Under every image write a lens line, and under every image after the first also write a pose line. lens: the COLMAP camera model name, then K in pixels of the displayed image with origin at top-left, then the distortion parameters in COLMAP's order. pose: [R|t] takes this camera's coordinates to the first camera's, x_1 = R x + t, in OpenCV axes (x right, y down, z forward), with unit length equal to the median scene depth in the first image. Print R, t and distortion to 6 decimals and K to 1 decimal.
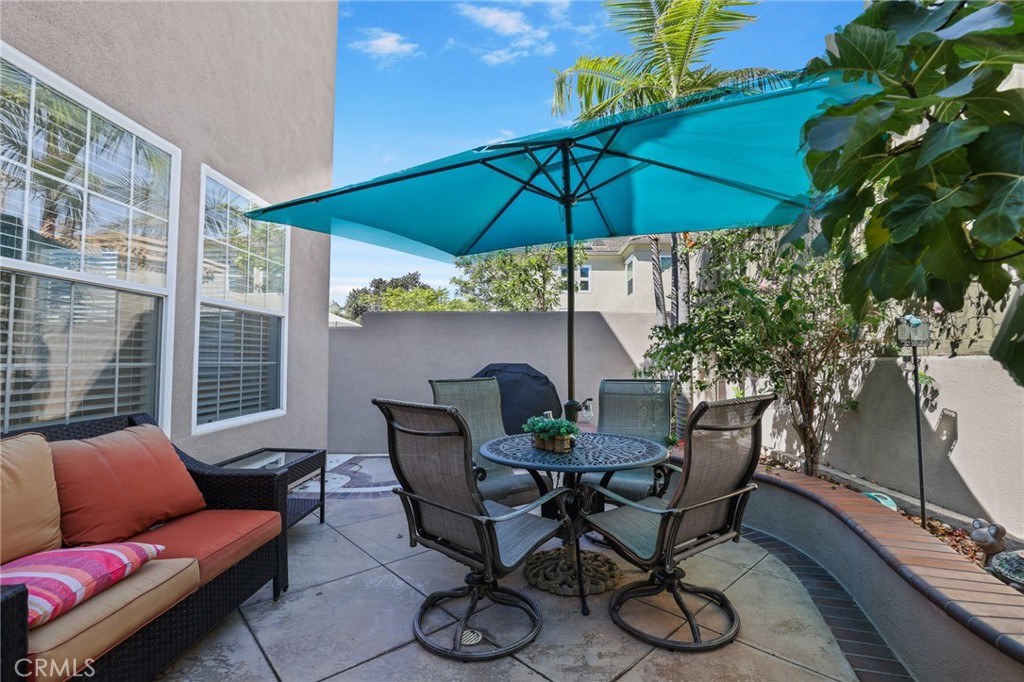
lens RADIAL K [[468.7, 0, 520.1], [0, 468.7, 339.3], [0, 0, 1]] dist [-0.042549, 0.011034]
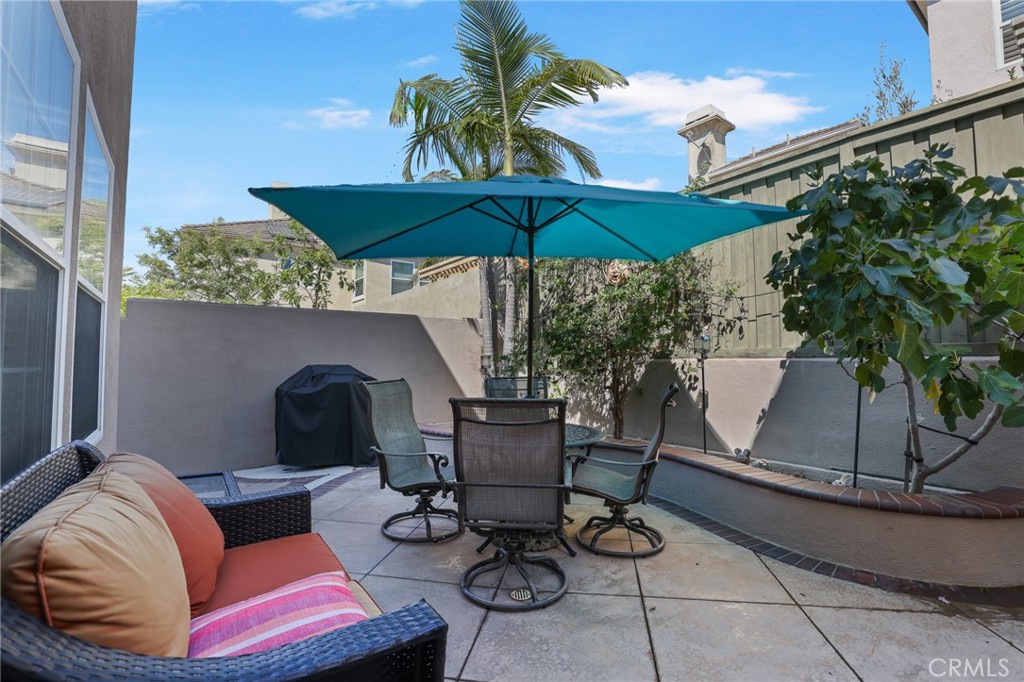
lens RADIAL K [[468.7, 0, 520.1], [0, 468.7, 339.3], [0, 0, 1]] dist [-0.042549, 0.011034]
pose [[0.790407, 0.026517, 0.612008, -0.705565], [-0.025250, 0.999624, -0.010701, 0.001938], [-0.612062, -0.006995, 0.790779, 0.053447]]
